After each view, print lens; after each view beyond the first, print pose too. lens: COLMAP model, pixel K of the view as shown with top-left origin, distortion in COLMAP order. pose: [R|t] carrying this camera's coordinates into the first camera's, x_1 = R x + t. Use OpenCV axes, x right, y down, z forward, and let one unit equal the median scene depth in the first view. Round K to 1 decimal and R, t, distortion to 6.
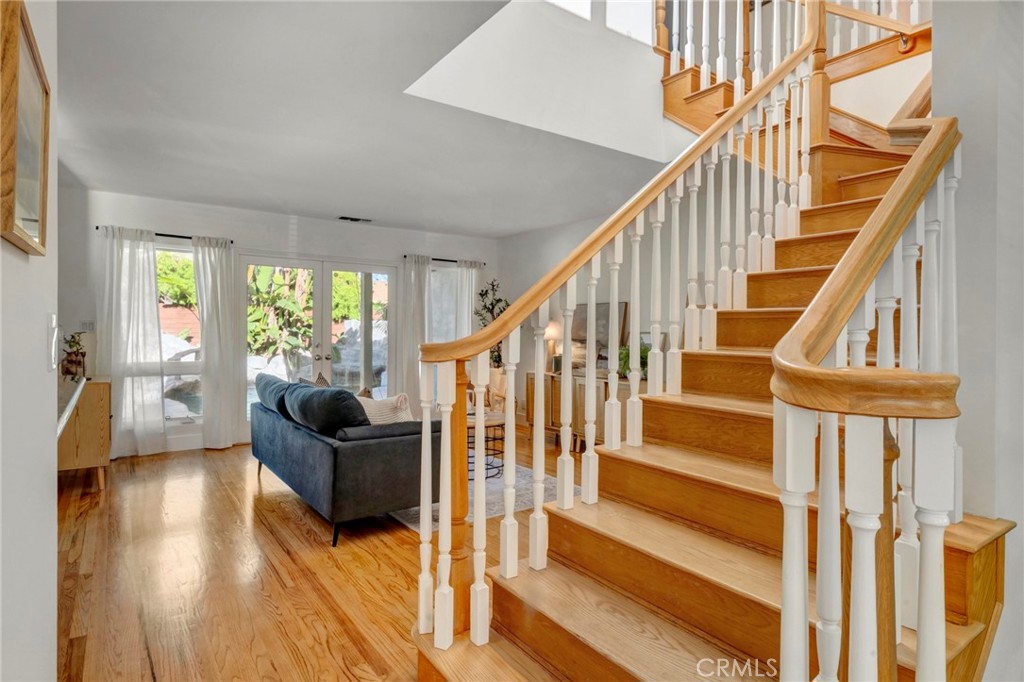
lens RADIAL K [[550.2, 0, 512.0], [0, 550.2, 341.0], [0, 0, 1]] dist [-0.002638, -0.000299]
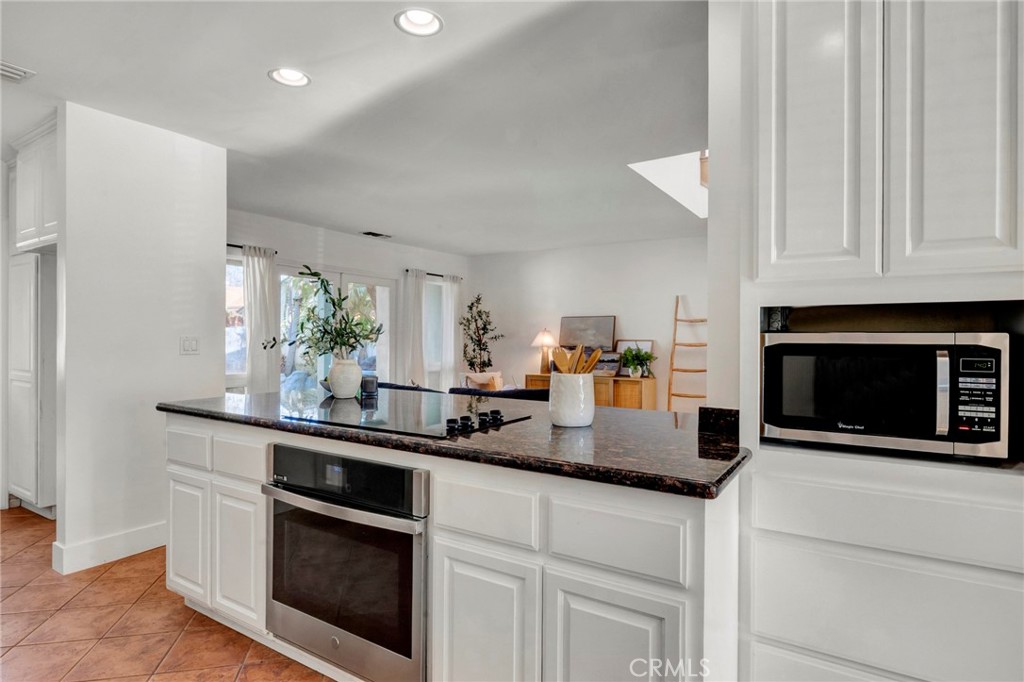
lens RADIAL K [[550.2, 0, 512.0], [0, 550.2, 341.0], [0, 0, 1]] dist [-0.002638, -0.000299]
pose [[0.932685, -0.009614, 0.360565, -0.366903], [0.015714, 0.999779, -0.013989, 0.001784], [-0.360350, 0.018713, 0.932629, -0.068148]]
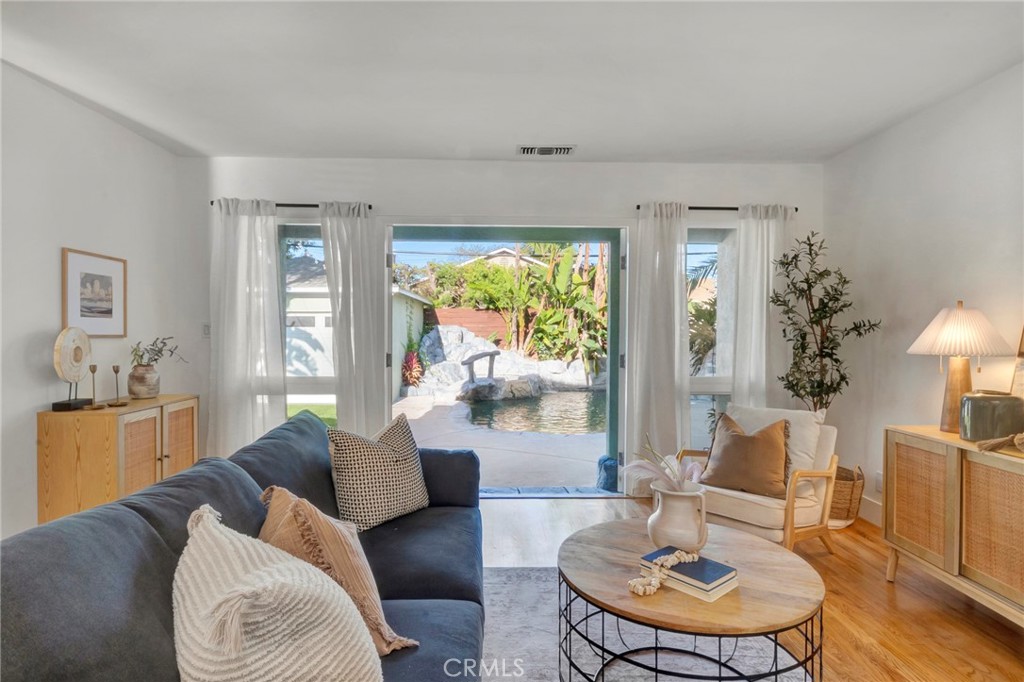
lens RADIAL K [[550.2, 0, 512.0], [0, 550.2, 341.0], [0, 0, 1]] dist [-0.002638, -0.000299]
pose [[0.832087, 0.001861, -0.554642, 0.019272], [-0.004041, 0.999988, -0.002708, -0.007662], [0.554630, 0.004494, 0.832085, 0.405797]]
